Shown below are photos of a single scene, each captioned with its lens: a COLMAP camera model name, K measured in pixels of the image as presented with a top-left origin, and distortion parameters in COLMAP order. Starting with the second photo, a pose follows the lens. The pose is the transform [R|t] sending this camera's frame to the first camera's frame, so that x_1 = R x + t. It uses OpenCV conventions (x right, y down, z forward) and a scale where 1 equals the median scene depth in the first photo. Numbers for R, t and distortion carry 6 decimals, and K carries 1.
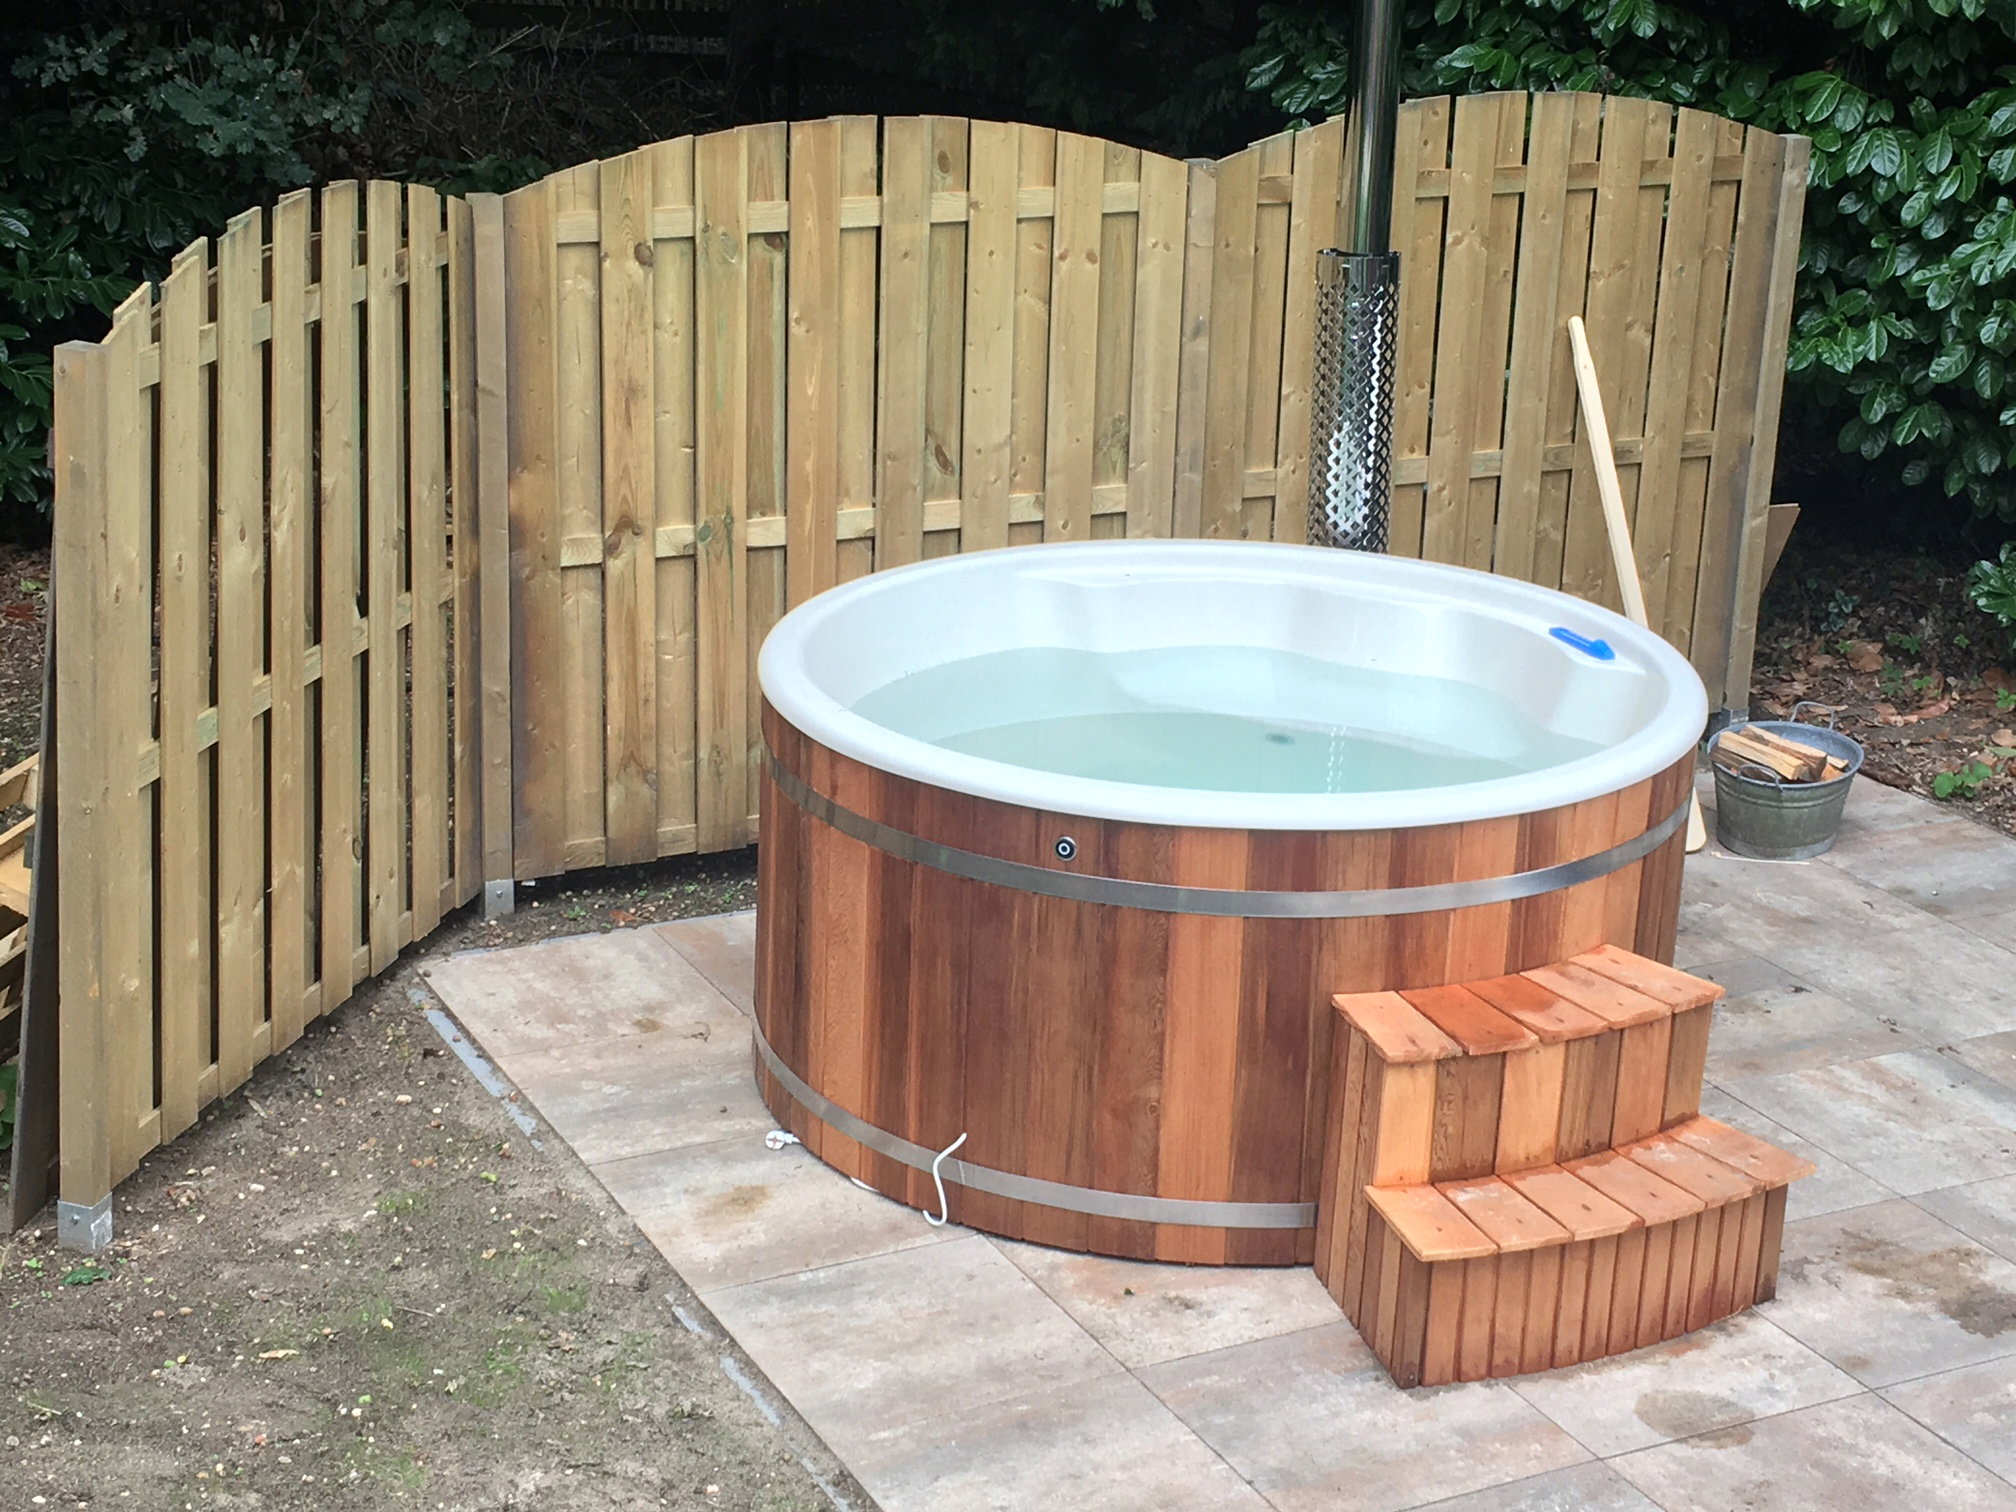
lens RADIAL K [[3312.6, 0, 1008.0], [0, 3312.6, 756.0], [0, 0, 1]] dist [0.037304, 0.149071]
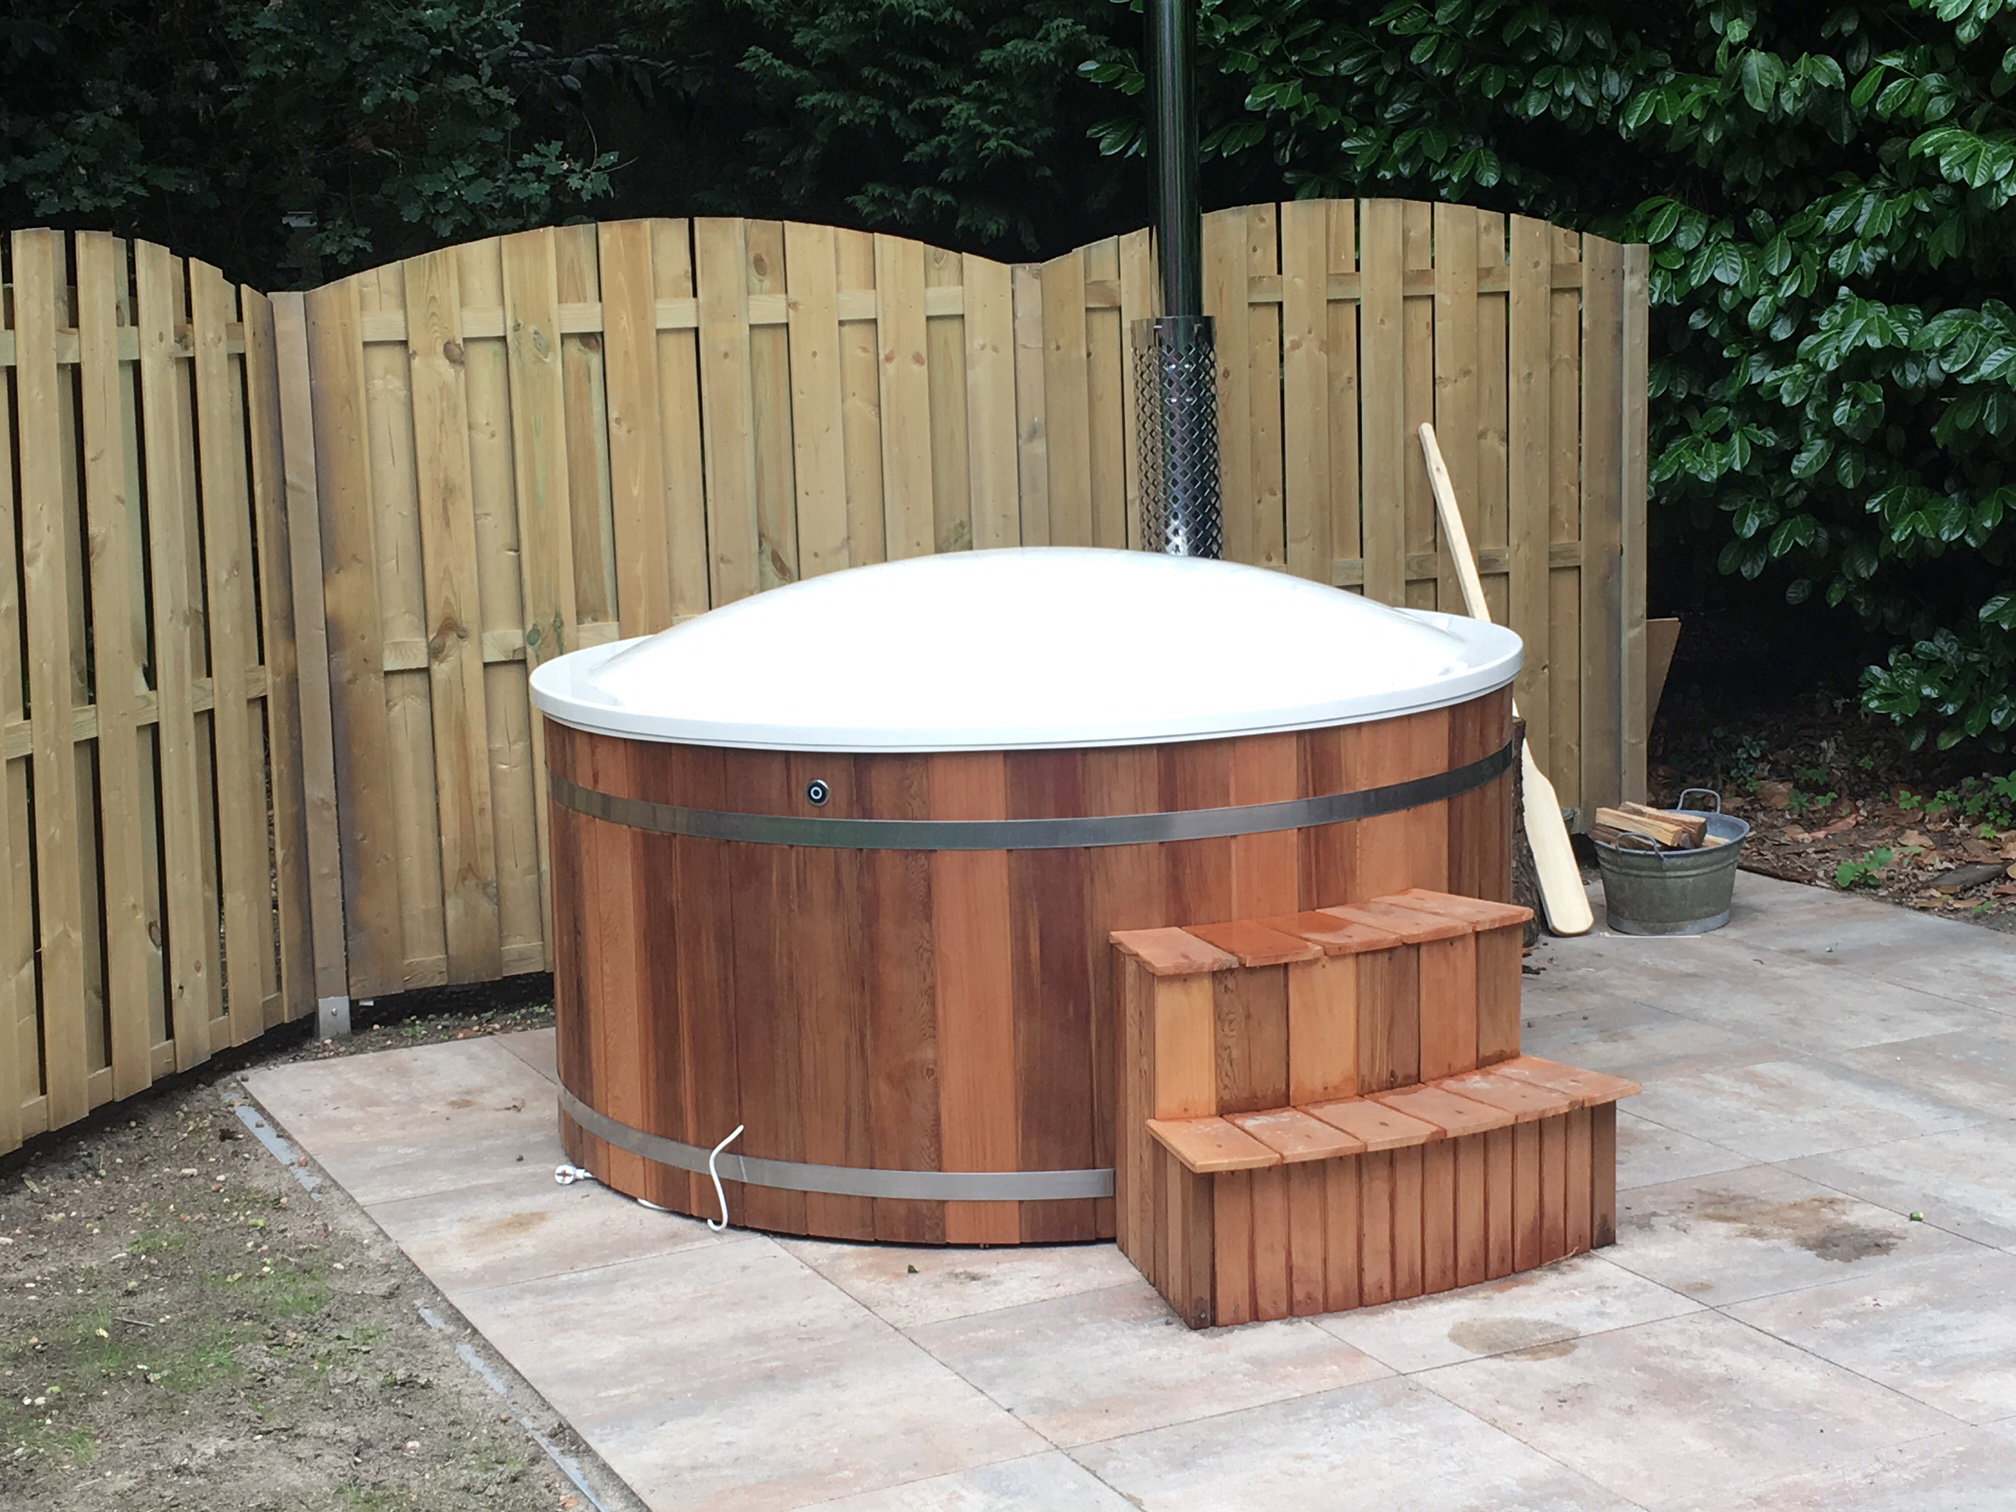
lens RADIAL K [[3102.0, 0, 1008.0], [0, 3102.0, 756.0], [0, 0, 1]] dist [0.036208, 0.134921]
pose [[0.997714, -0.060024, -0.031038, 0.083051], [0.054192, 0.985119, -0.163109, 0.137497], [0.040366, 0.161054, 0.986120, 0.104076]]
